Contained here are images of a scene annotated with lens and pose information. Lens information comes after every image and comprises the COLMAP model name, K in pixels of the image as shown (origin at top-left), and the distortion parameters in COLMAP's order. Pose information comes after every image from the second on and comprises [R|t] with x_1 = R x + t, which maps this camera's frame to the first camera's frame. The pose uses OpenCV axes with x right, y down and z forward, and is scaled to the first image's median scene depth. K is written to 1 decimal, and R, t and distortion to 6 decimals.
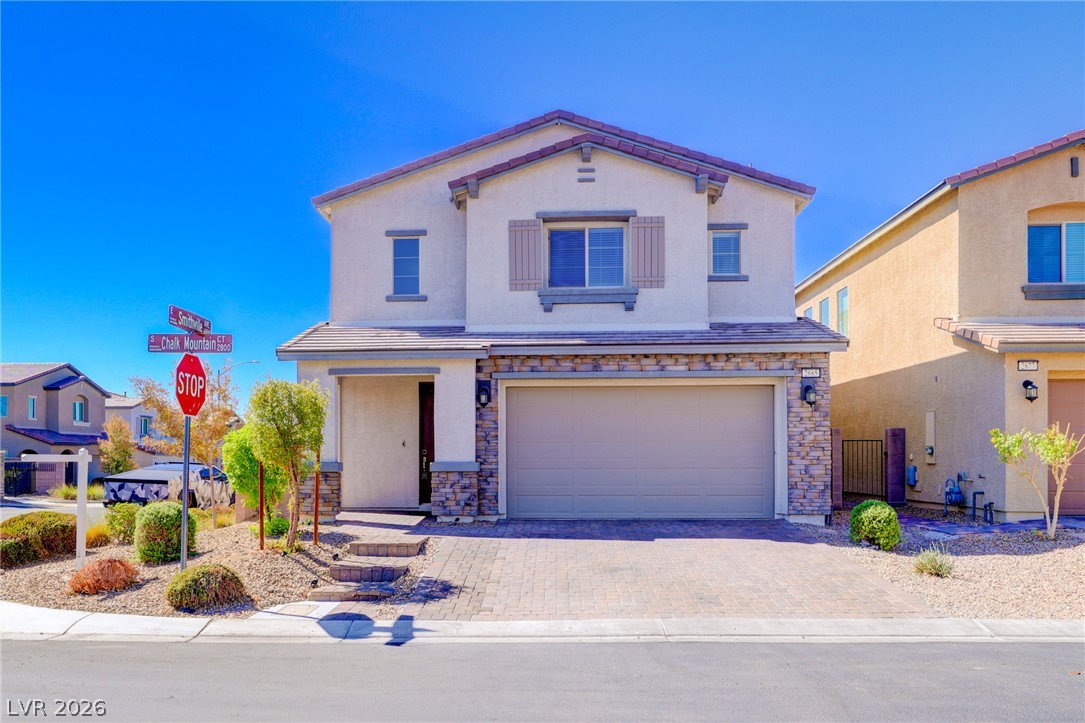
lens RADIAL K [[628.3, 0, 541.2], [0, 628.3, 361.5], [0, 0, 1]] dist [-0.007548, 0.005561]
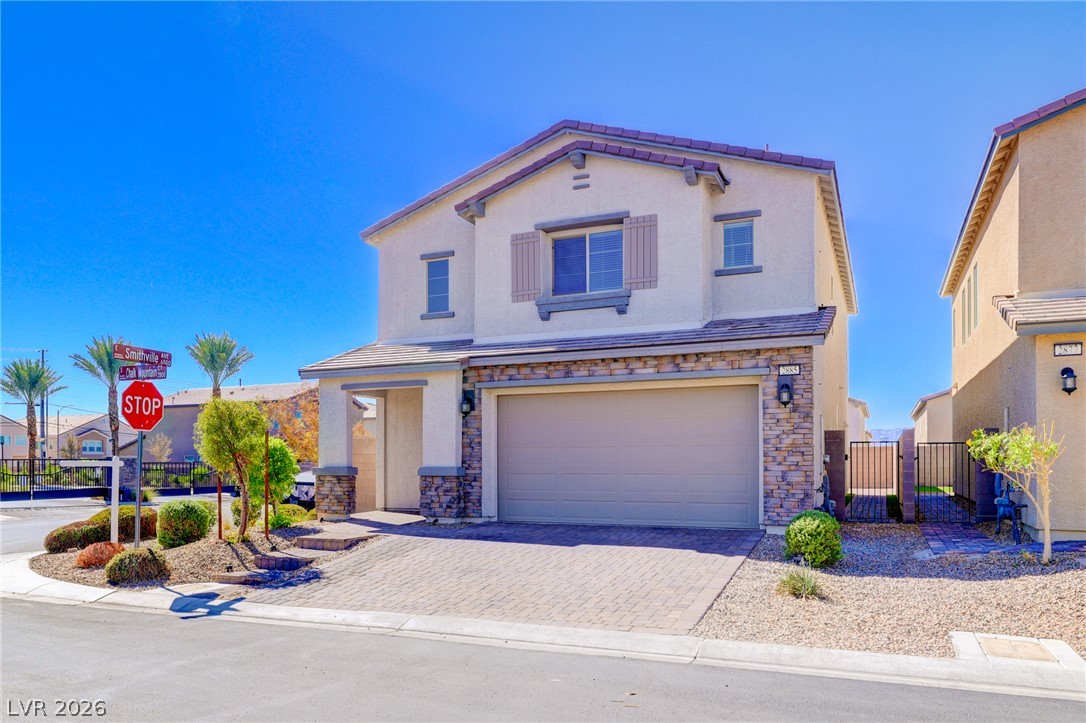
lens RADIAL K [[628.9, 0, 535.0], [0, 628.9, 362.6], [0, 0, 1]] dist [-0.007548, 0.005561]
pose [[0.953069, -0.047686, -0.298976, 0.343301], [0.045941, 0.998861, -0.012866, 0.002210], [0.299249, -0.001473, 0.954174, 0.020303]]
